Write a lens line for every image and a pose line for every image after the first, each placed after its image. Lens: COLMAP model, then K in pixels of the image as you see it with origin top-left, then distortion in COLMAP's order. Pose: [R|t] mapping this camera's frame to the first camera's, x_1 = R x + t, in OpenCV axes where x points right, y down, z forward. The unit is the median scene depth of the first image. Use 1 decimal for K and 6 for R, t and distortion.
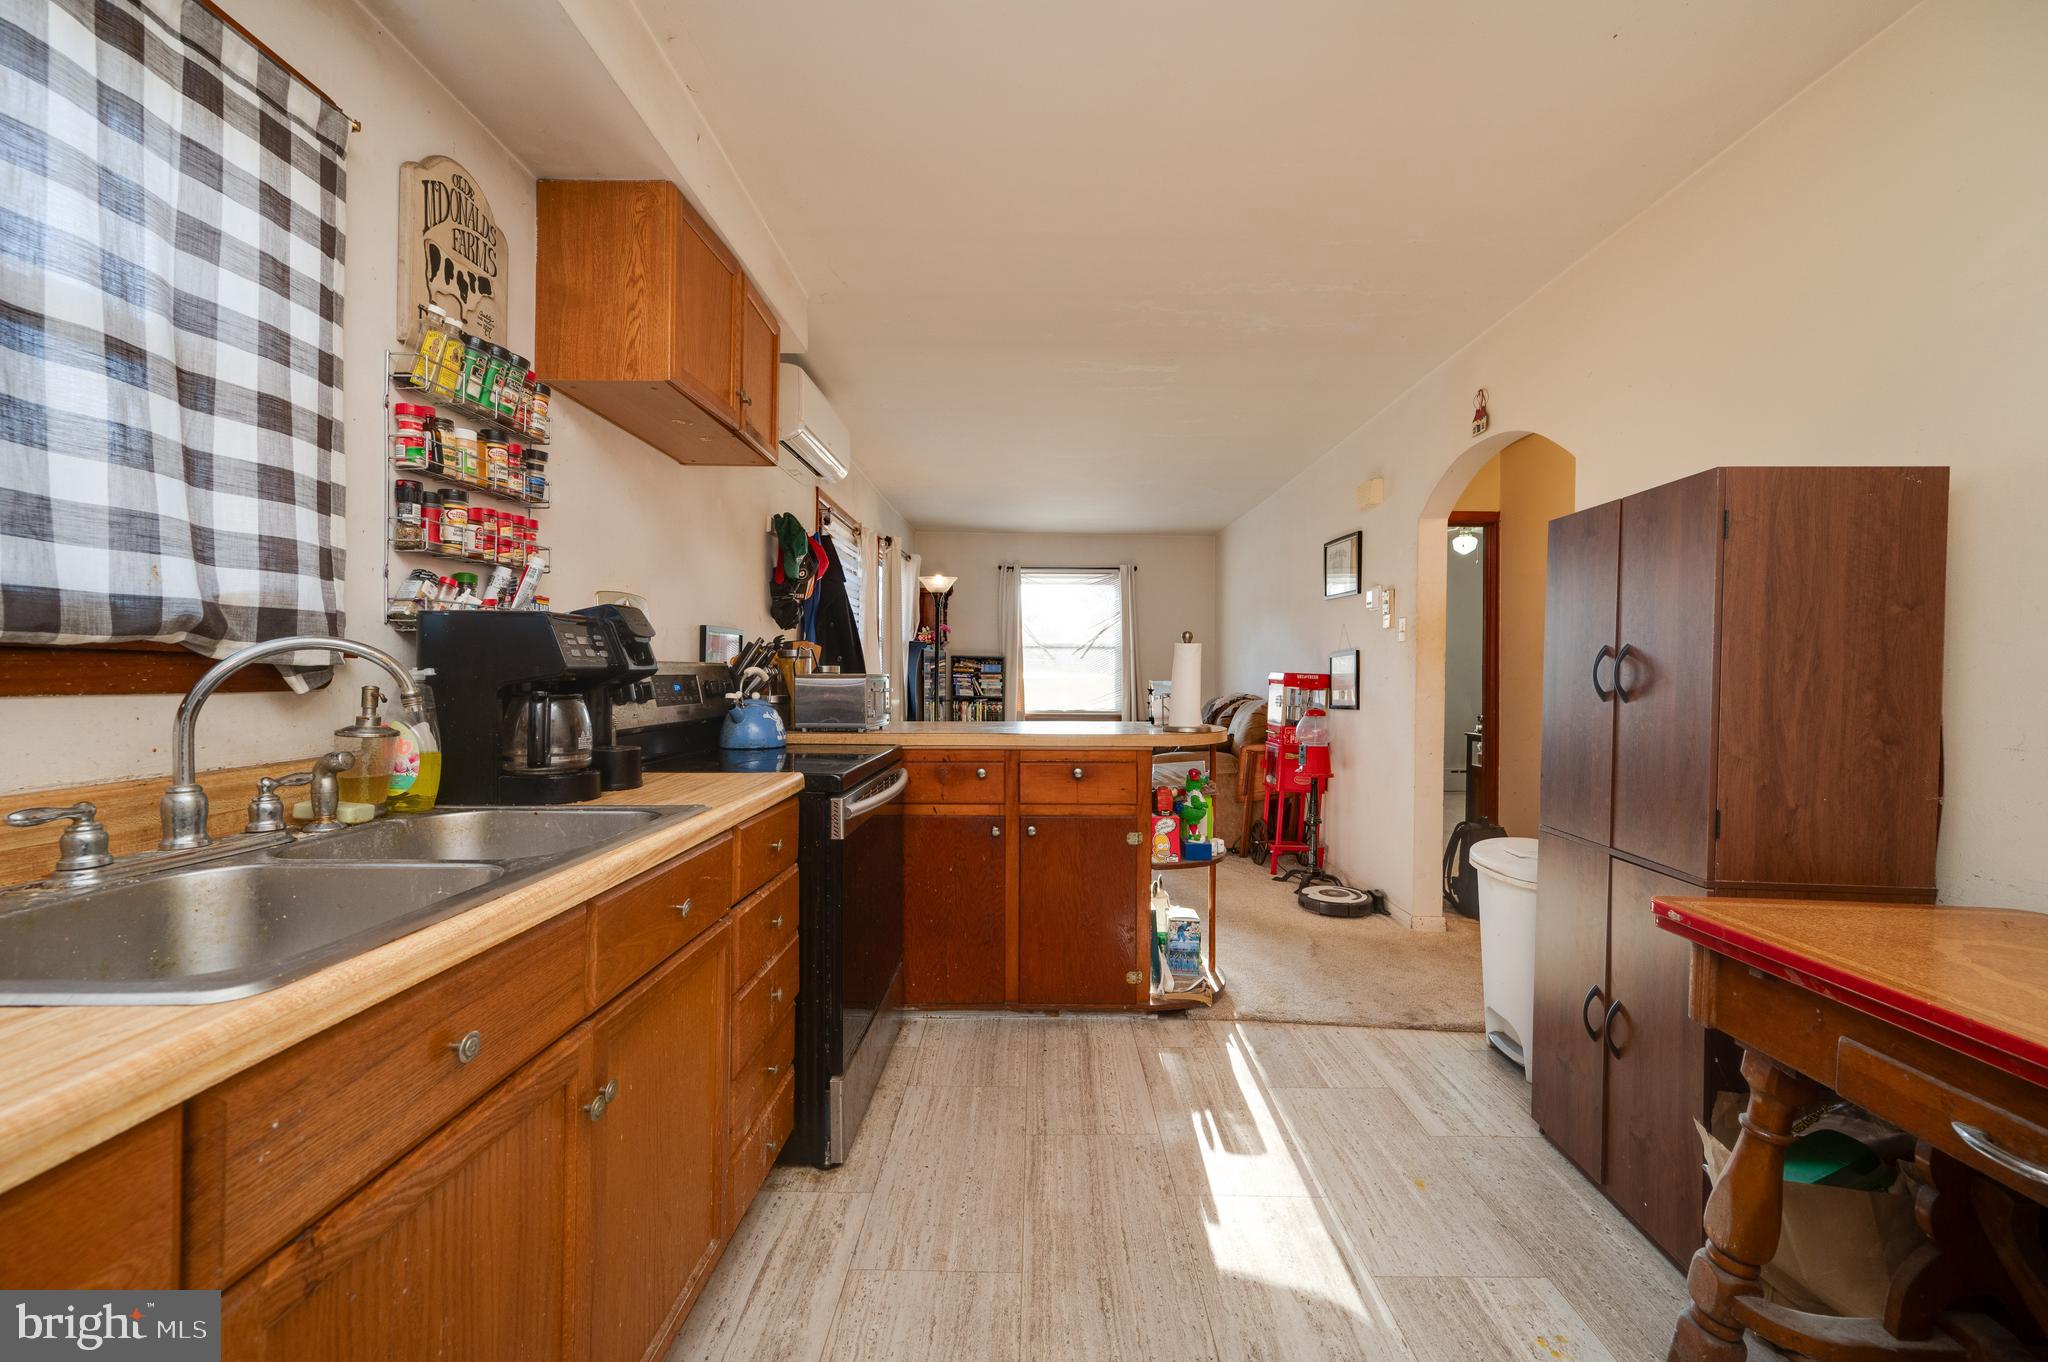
lens RADIAL K [[812.0, 0, 1013.6], [0, 812.0, 680.1], [0, 0, 1]] dist [-0.006084, -0.000038]
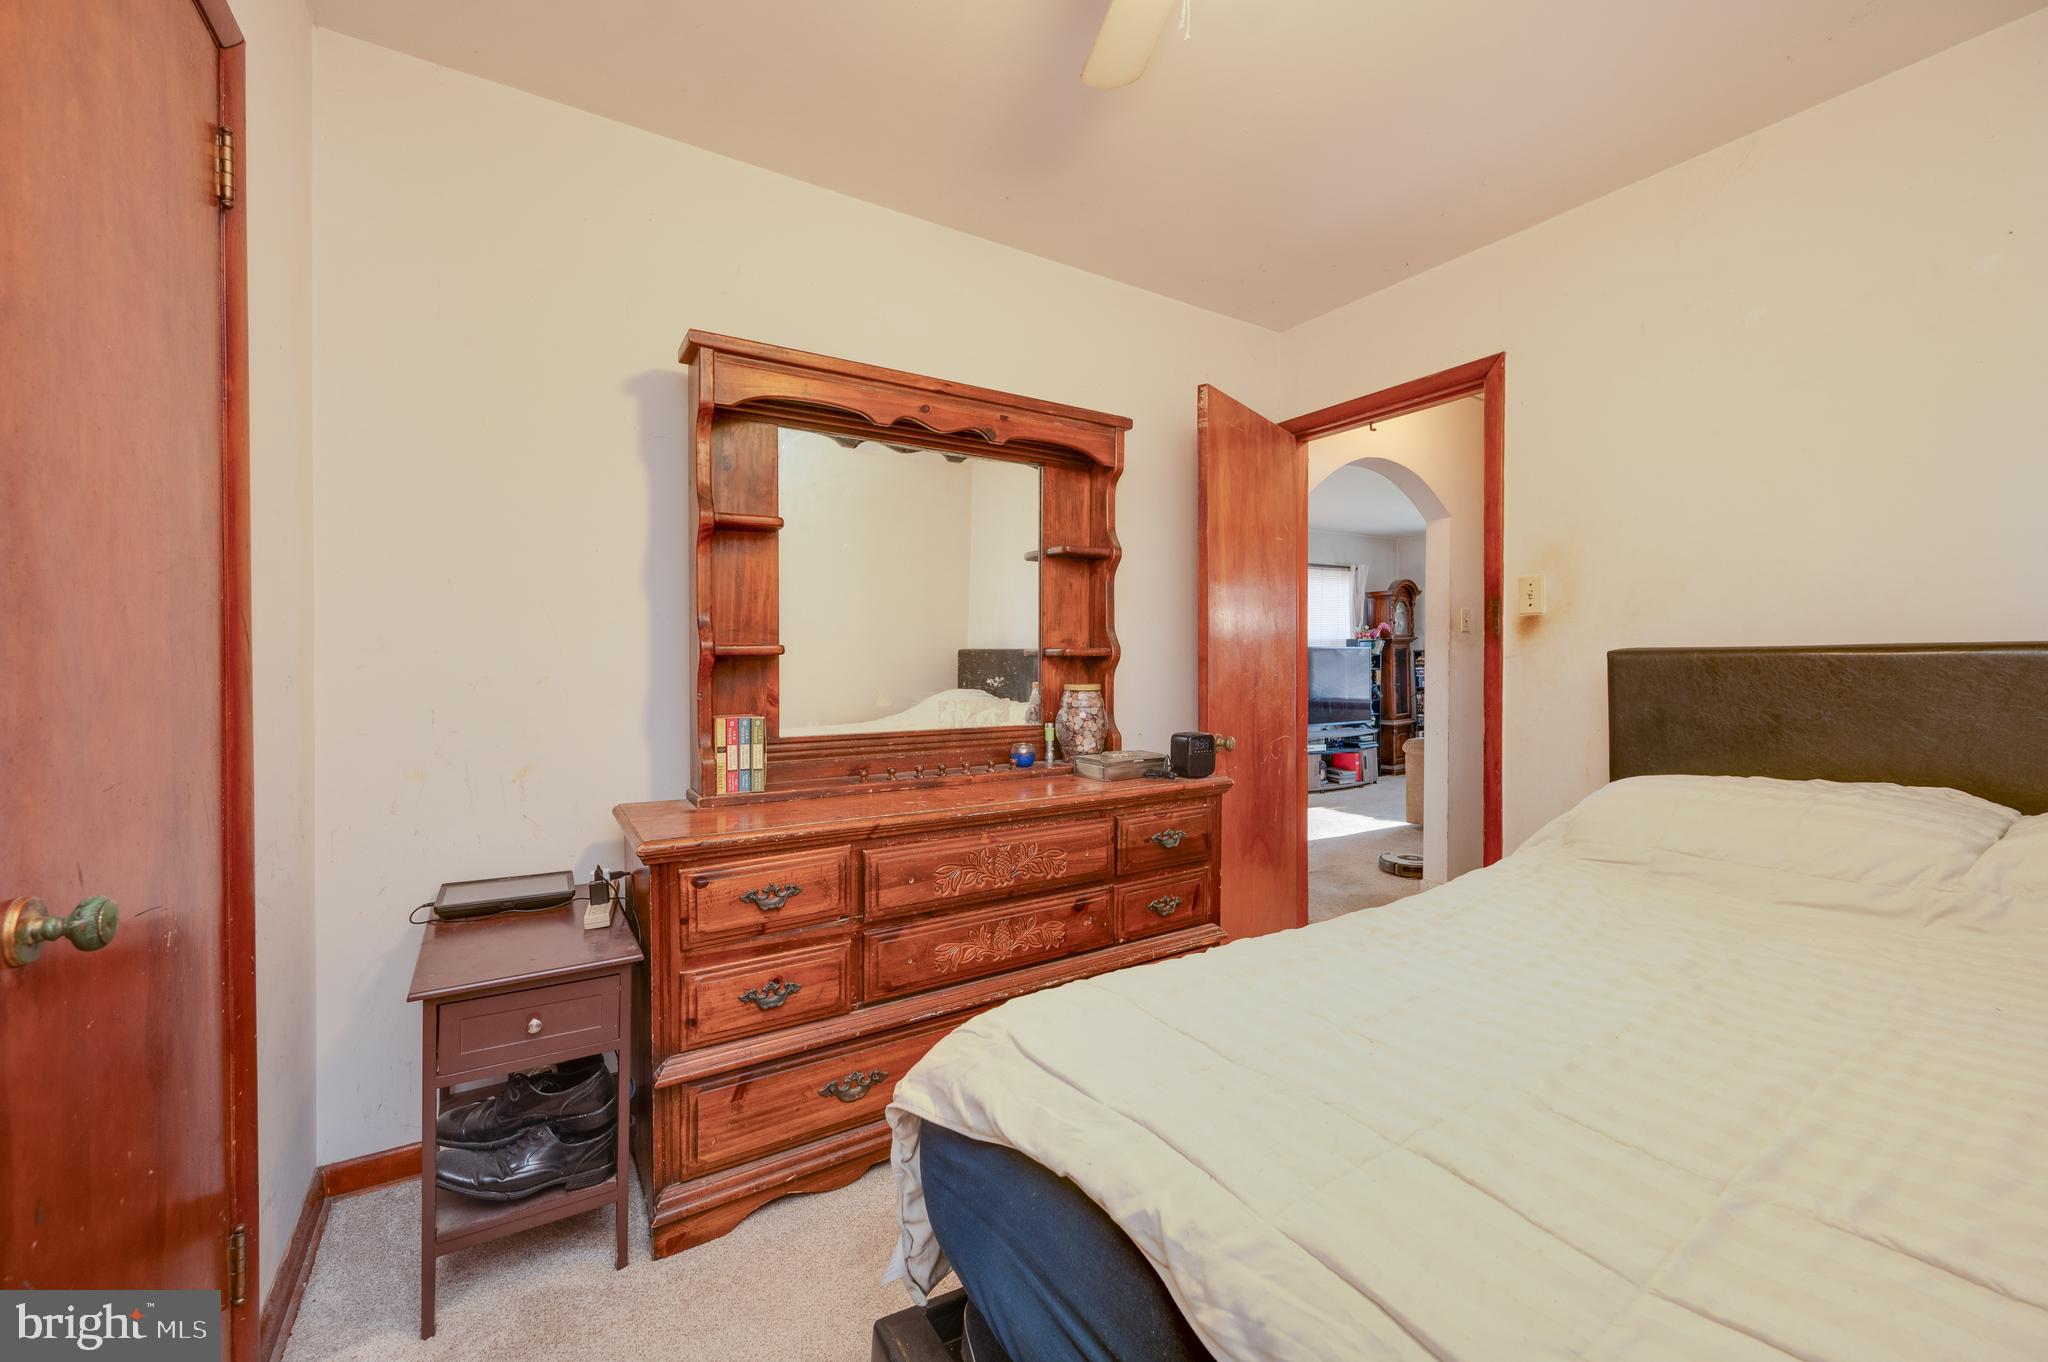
lens RADIAL K [[812.0, 0, 1017.0], [0, 812.0, 665.2], [0, 0, 1]] dist [-0.006084, -0.000038]
pose [[0.556184, 0.002405, -0.831055, 2.191440], [-0.006492, 0.999978, -0.001451, -0.020055], [0.831034, 0.006203, 0.556188, -0.181602]]
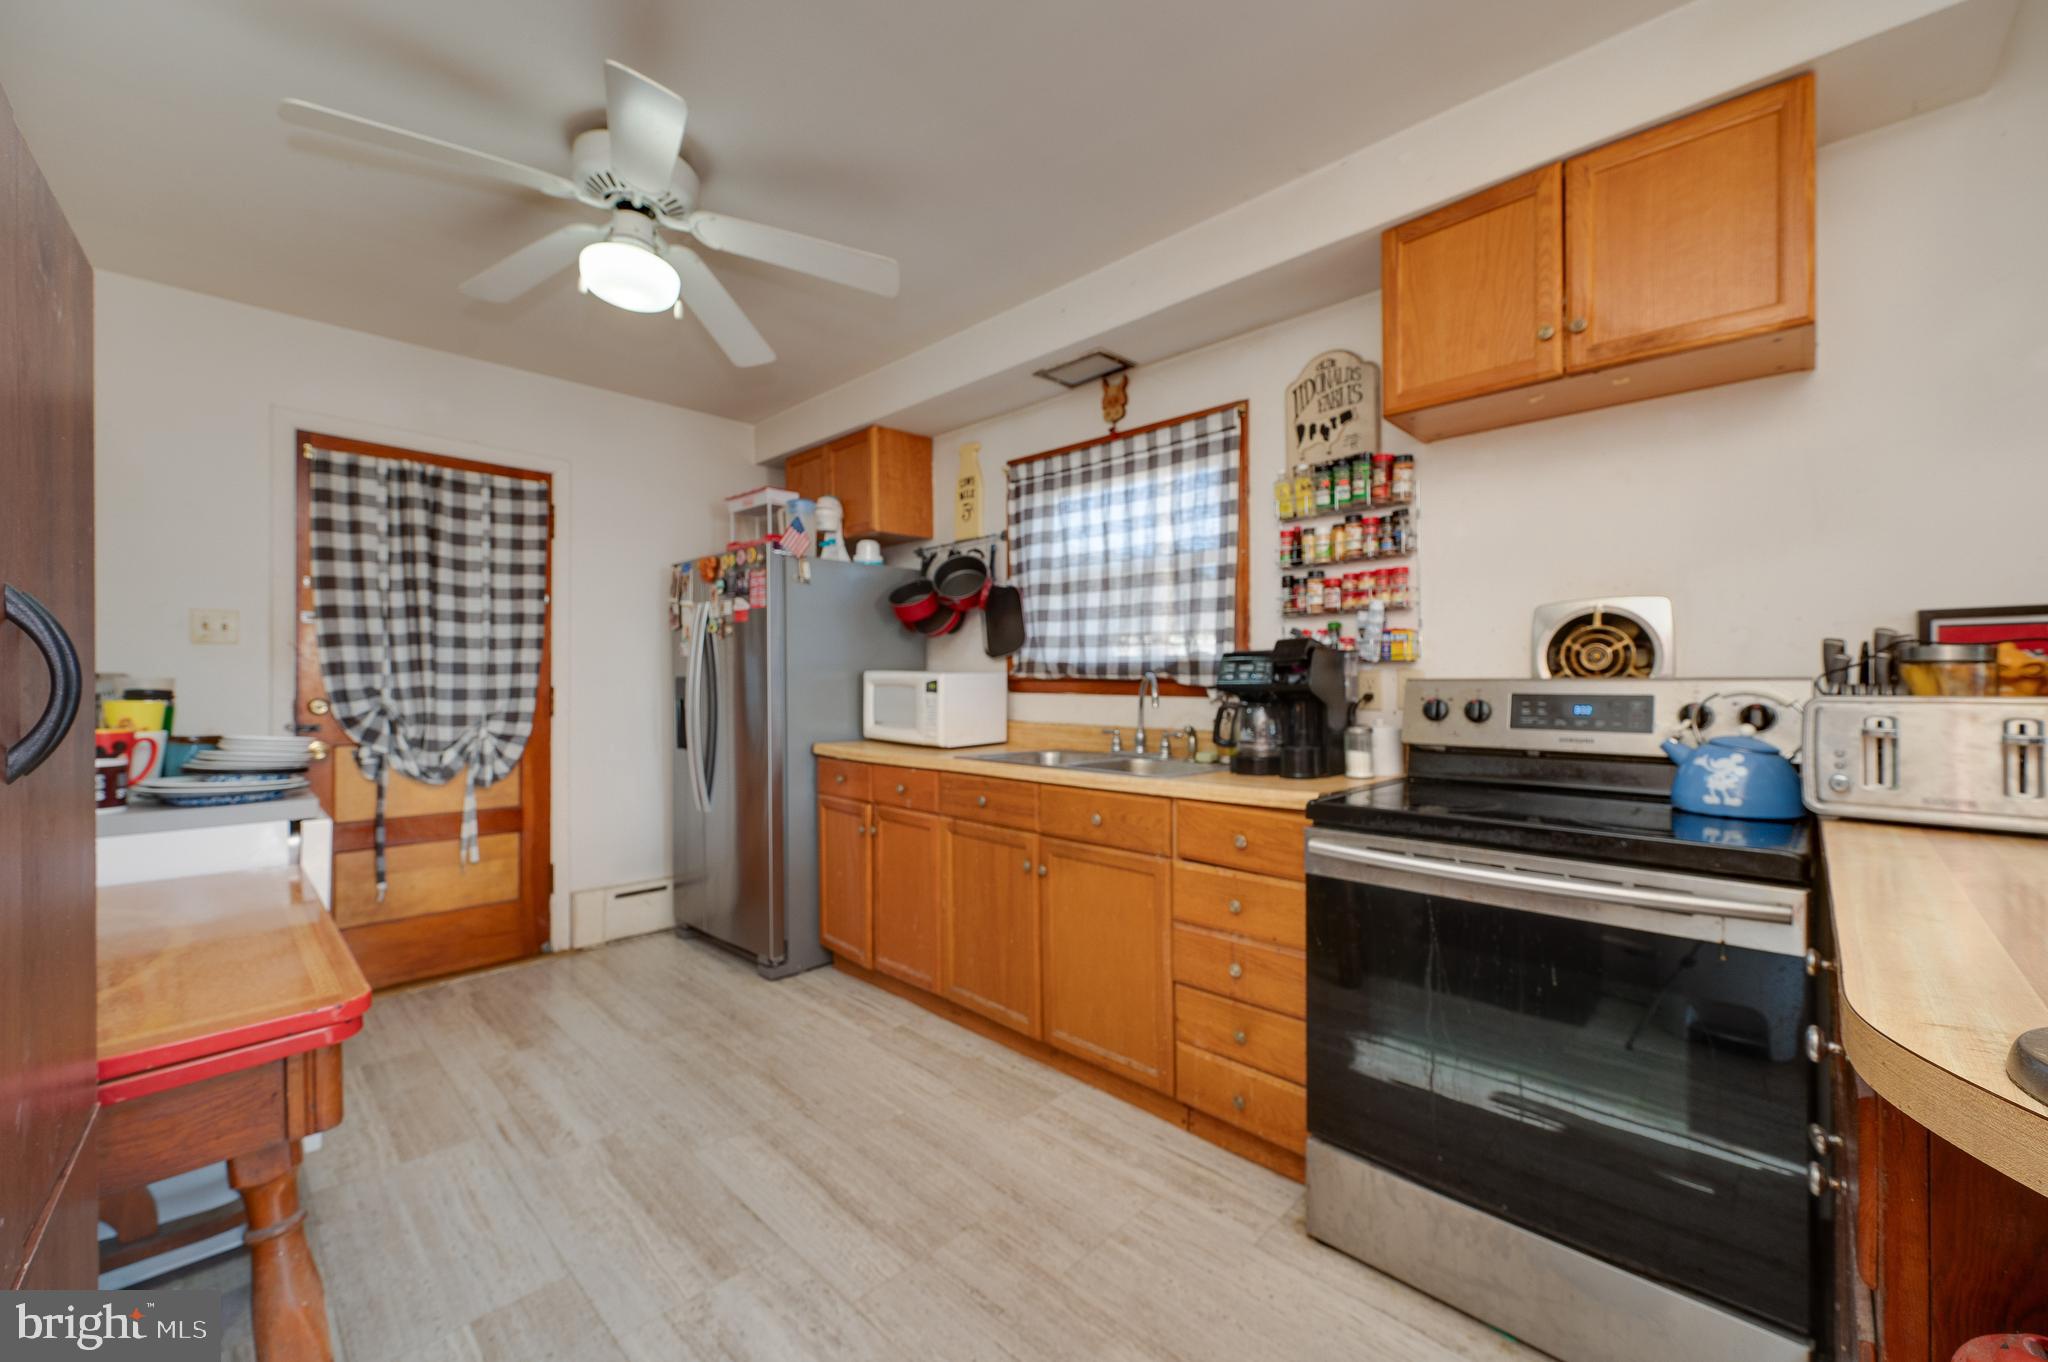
lens RADIAL K [[812.0, 0, 1048.7], [0, 812.0, 673.3], [0, 0, 1]] dist [-0.006084, -0.000038]
pose [[-0.668922, -0.013325, -0.743213, 0.696935], [-0.010088, 0.999910, -0.008847, -0.019217], [0.743264, 0.001579, -0.668996, 1.464720]]
